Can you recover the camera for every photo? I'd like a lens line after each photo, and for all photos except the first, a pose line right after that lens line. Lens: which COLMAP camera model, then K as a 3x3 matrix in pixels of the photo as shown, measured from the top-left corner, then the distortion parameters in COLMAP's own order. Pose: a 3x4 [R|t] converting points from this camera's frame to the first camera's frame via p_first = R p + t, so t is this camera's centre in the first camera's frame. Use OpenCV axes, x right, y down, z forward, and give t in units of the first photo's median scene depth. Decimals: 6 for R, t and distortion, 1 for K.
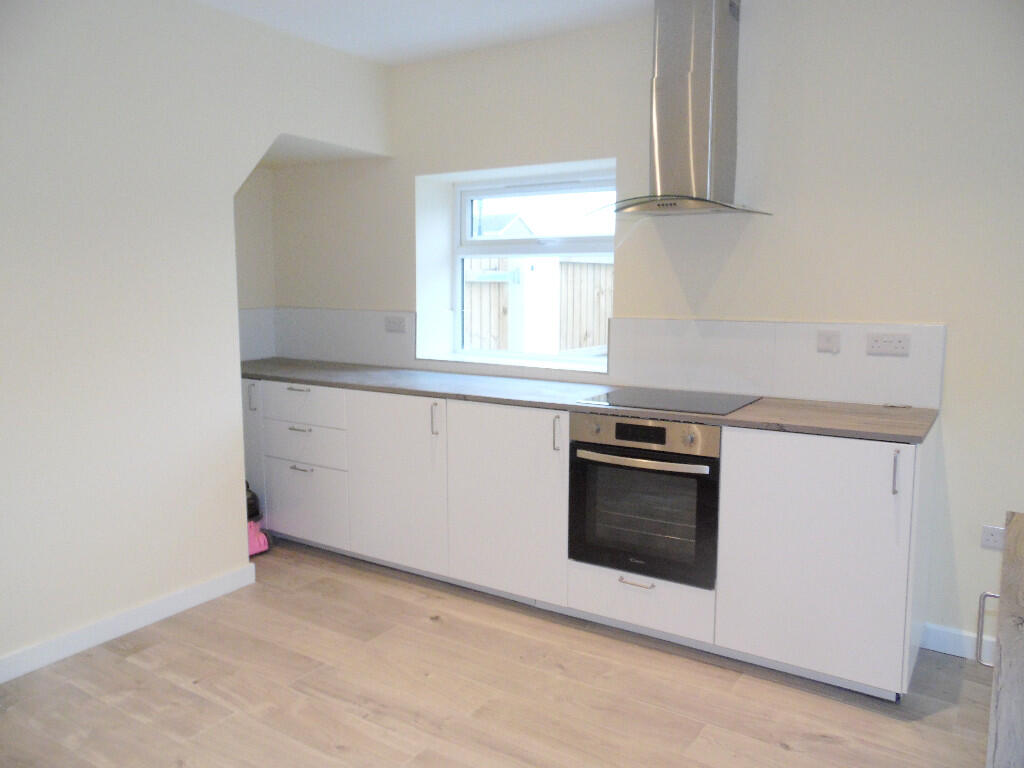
lens RADIAL K [[765.5, 0, 507.7], [0, 765.5, 382.5], [0, 0, 1]] dist [0.000834, 0.005461]
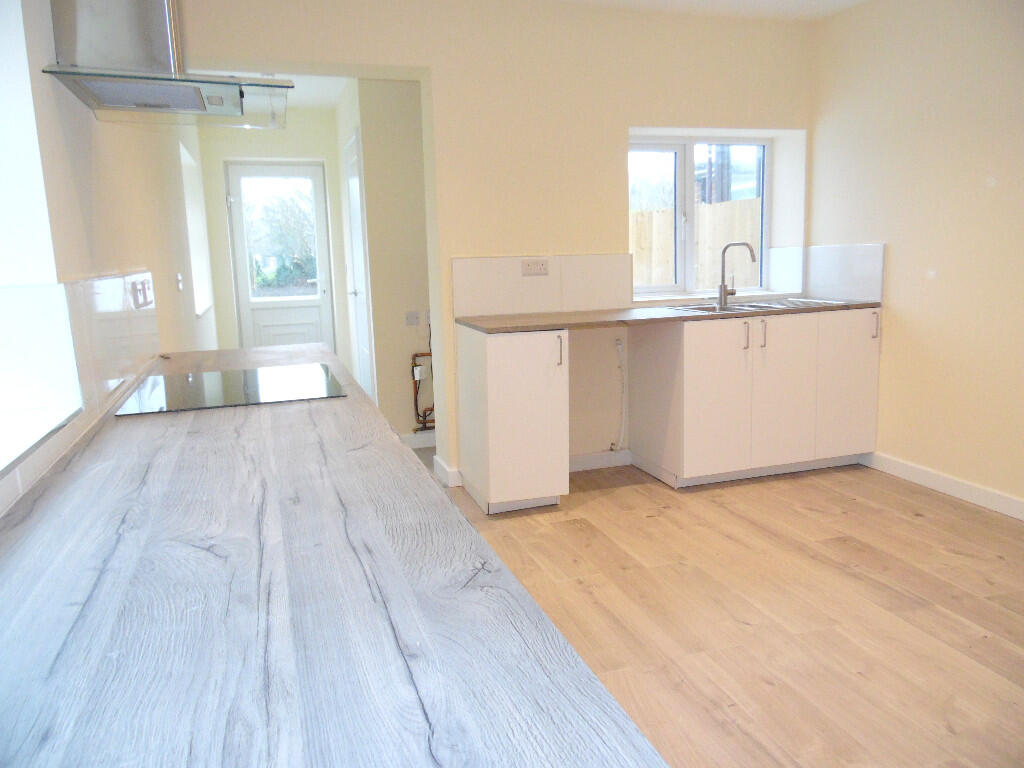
lens RADIAL K [[765.5, 0, 512.8], [0, 765.5, 384.3], [0, 0, 1]] dist [0.000834, 0.005461]
pose [[-0.786645, -0.070731, 0.613340, -0.479266], [0.119454, 0.957209, 0.263593, -0.159080], [-0.605739, 0.280620, -0.744535, 1.639384]]
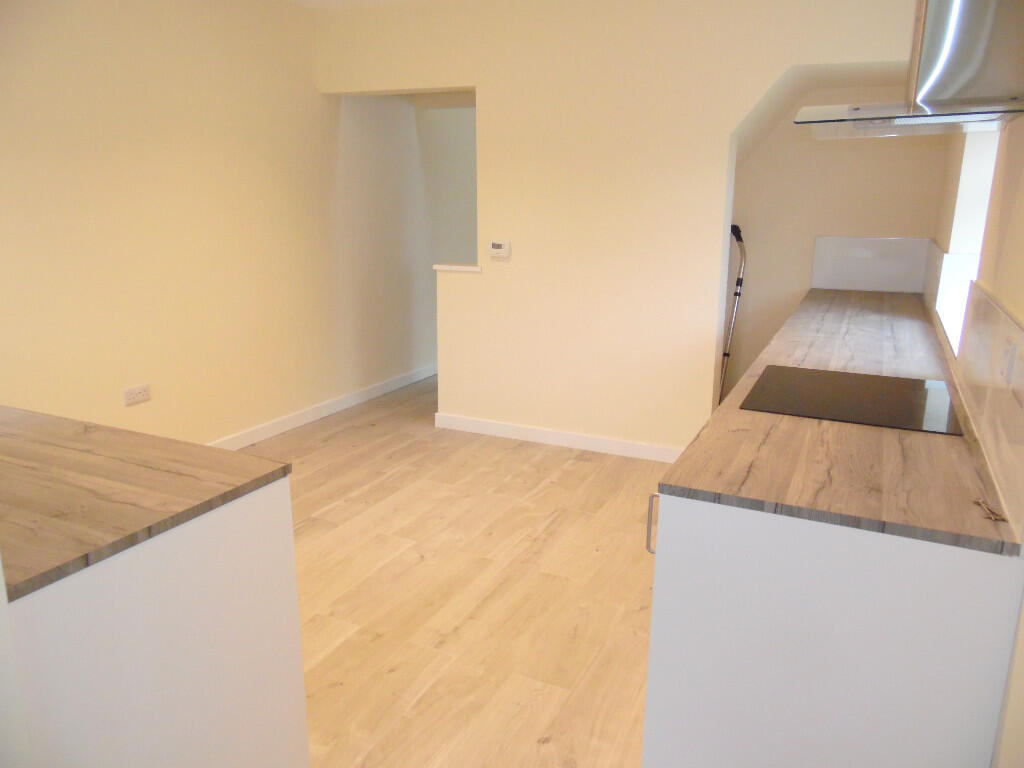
lens RADIAL K [[765.5, 0, 510.5], [0, 765.5, 382.9], [0, 0, 1]] dist [0.000834, 0.005461]
pose [[0.144852, 0.247905, -0.957894, 1.022165], [-0.141101, 0.963385, 0.227989, -0.131132], [0.979341, 0.102135, 0.174528, 0.681267]]
